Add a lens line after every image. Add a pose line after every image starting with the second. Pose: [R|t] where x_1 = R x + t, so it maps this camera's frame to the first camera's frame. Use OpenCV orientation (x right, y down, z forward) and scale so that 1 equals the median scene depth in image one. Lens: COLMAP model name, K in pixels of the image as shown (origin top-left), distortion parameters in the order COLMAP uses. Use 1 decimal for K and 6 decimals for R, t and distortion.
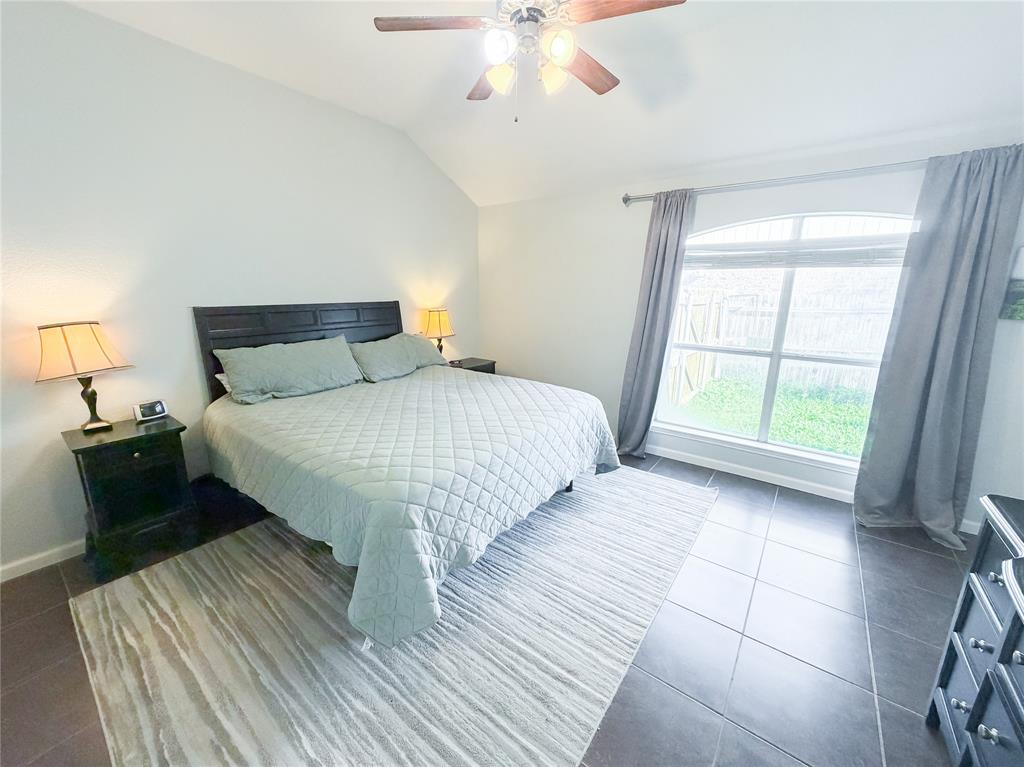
lens RADIAL K [[414.1, 0, 512.0], [0, 414.1, 383.5], [0, 0, 1]] dist [0.001298, 0.000177]
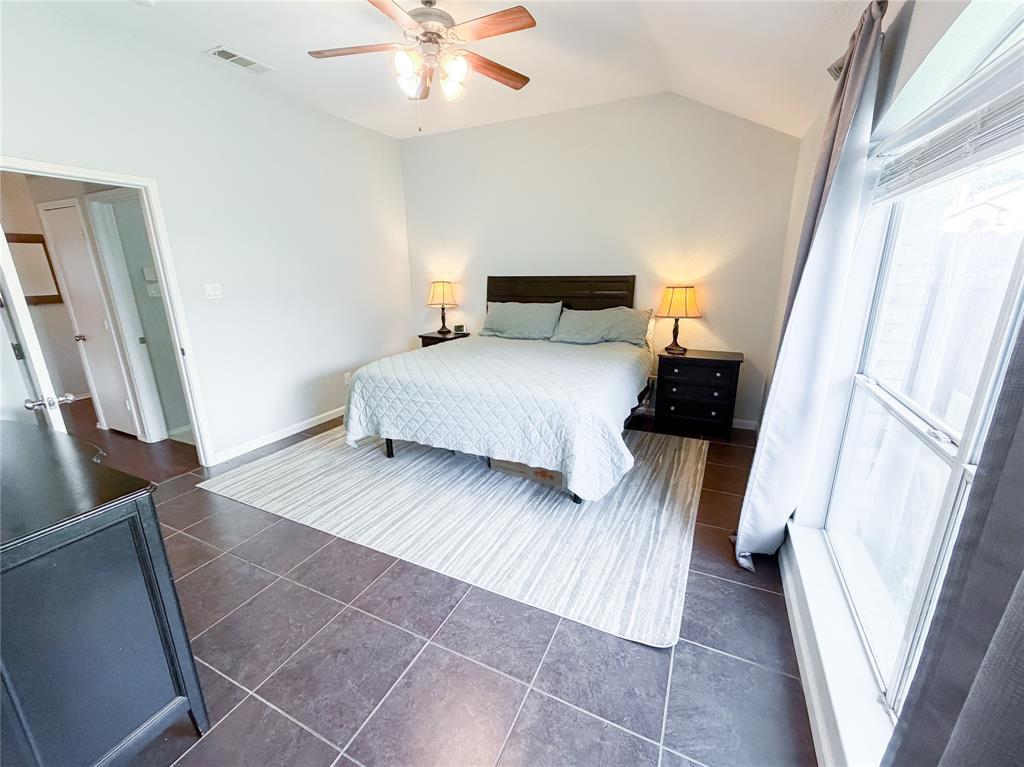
lens RADIAL K [[414.1, 0, 512.0], [0, 414.1, 383.5], [0, 0, 1]] dist [0.001298, 0.000177]
pose [[0.203755, 0.256834, -0.944733, 1.193086], [-0.211283, 0.953772, 0.213723, -0.172665], [0.955952, 0.156058, 0.248601, 0.855186]]
